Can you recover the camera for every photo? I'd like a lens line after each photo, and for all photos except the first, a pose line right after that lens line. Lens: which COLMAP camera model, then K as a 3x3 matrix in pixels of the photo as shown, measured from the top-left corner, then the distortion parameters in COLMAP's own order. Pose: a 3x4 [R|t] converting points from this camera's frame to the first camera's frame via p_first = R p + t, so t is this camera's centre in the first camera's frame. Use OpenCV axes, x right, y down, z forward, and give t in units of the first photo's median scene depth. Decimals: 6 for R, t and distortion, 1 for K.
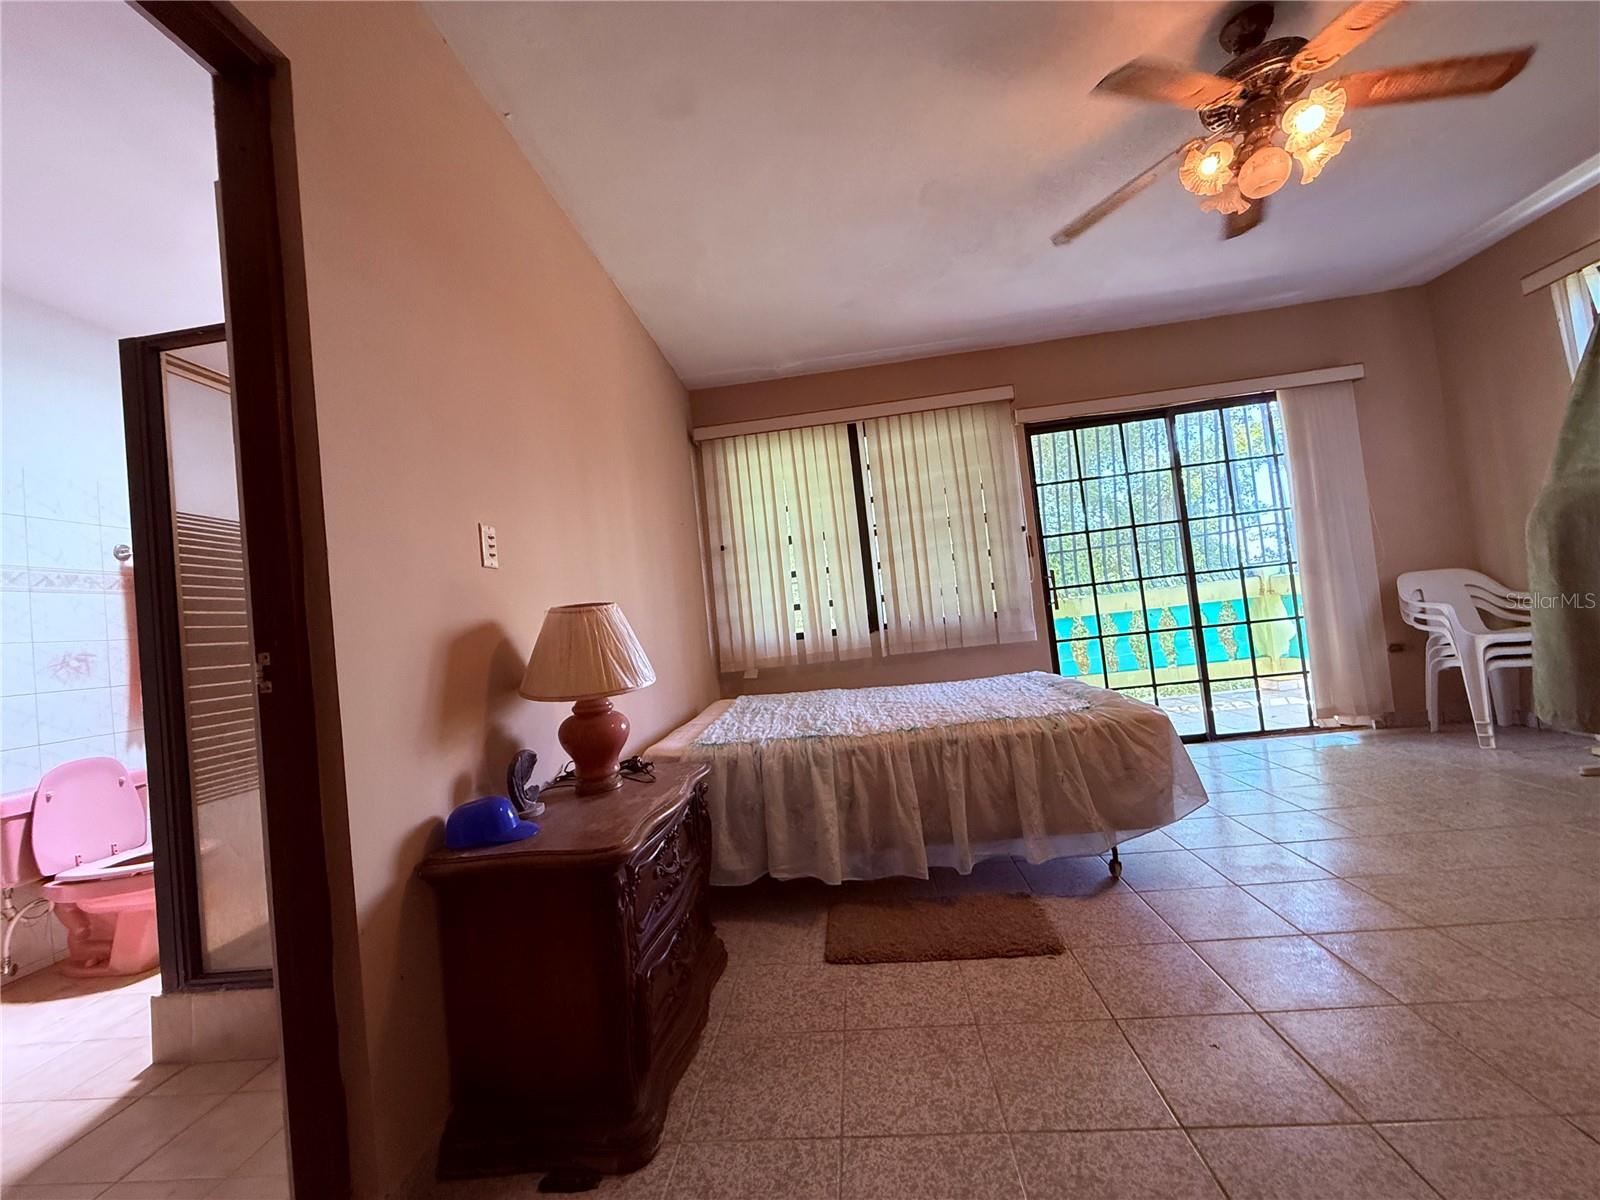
lens RADIAL K [[638.0, 0, 791.7], [0, 638.0, 600.3], [0, 0, 1]] dist [-0.007009, 0.000354]
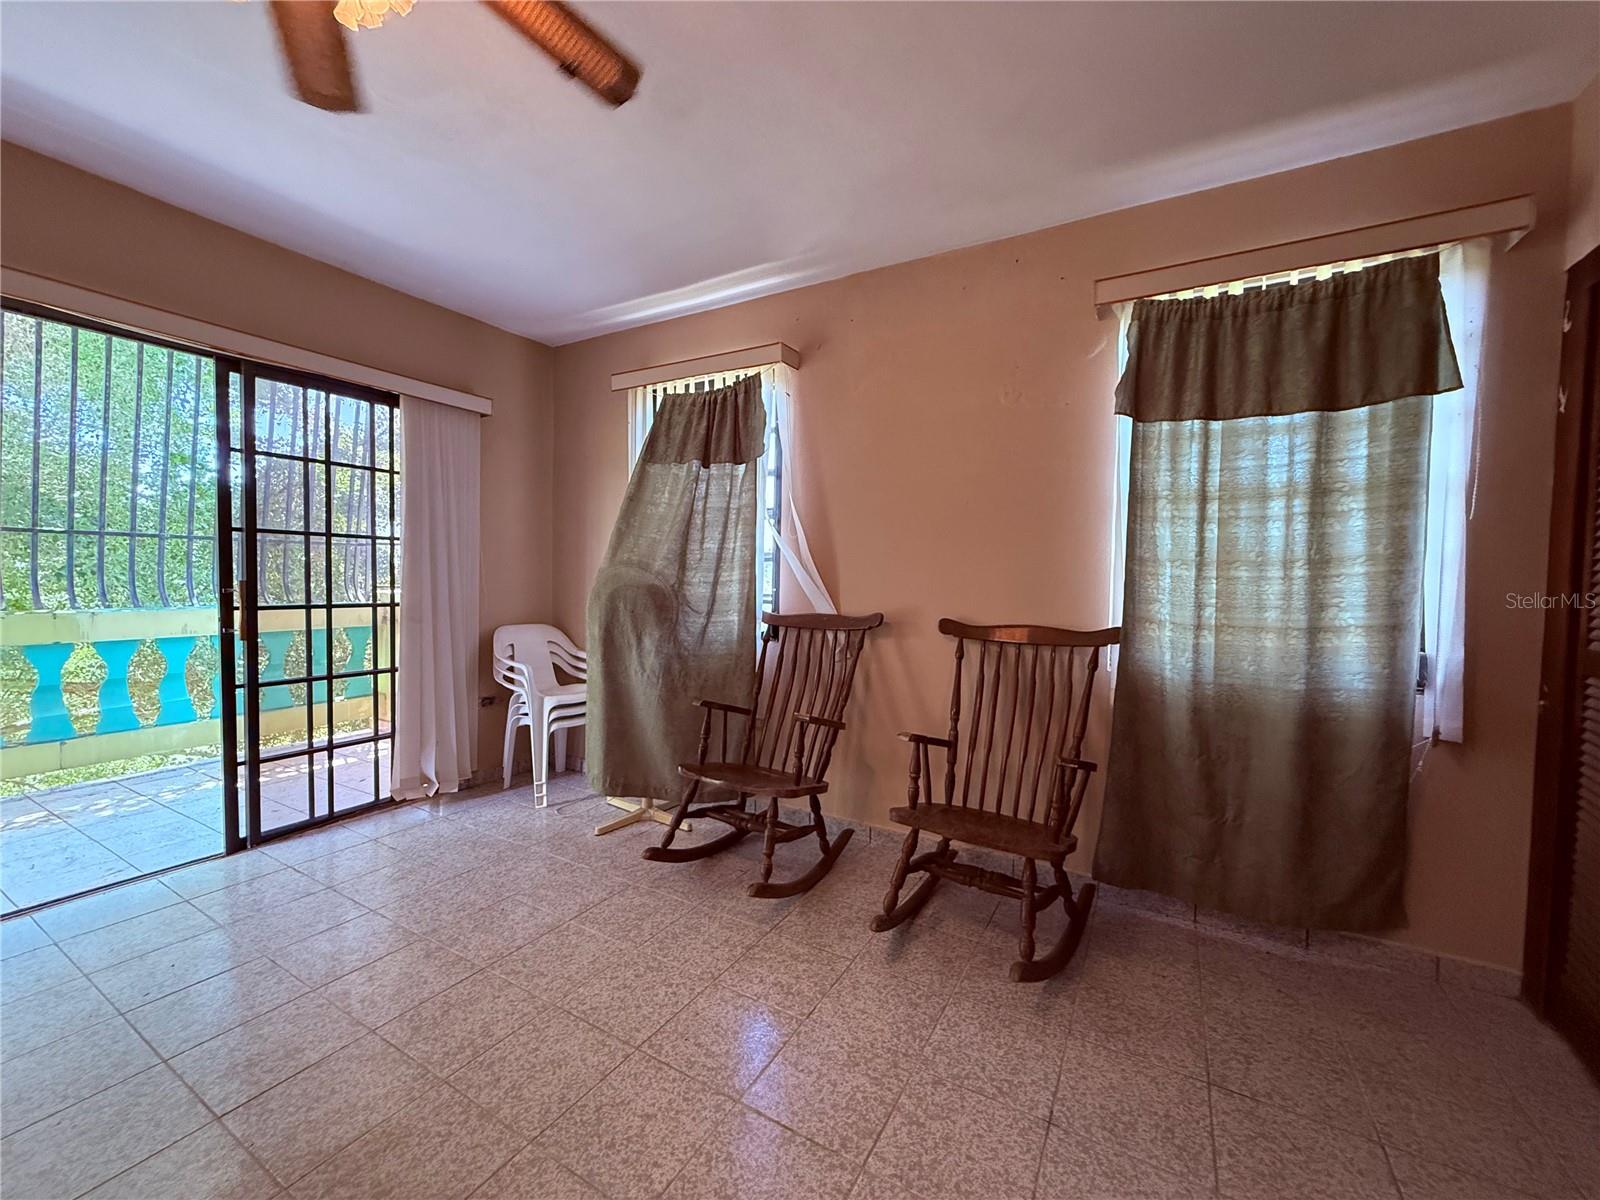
lens RADIAL K [[638.0, 0, 796.9], [0, 638.0, 596.8], [0, 0, 1]] dist [-0.007009, 0.000354]
pose [[0.409144, 0.081363, 0.908835, 0.268372], [-0.095756, 0.994346, -0.045910, -0.089927], [-0.907432, -0.068243, 0.414621, 0.191621]]
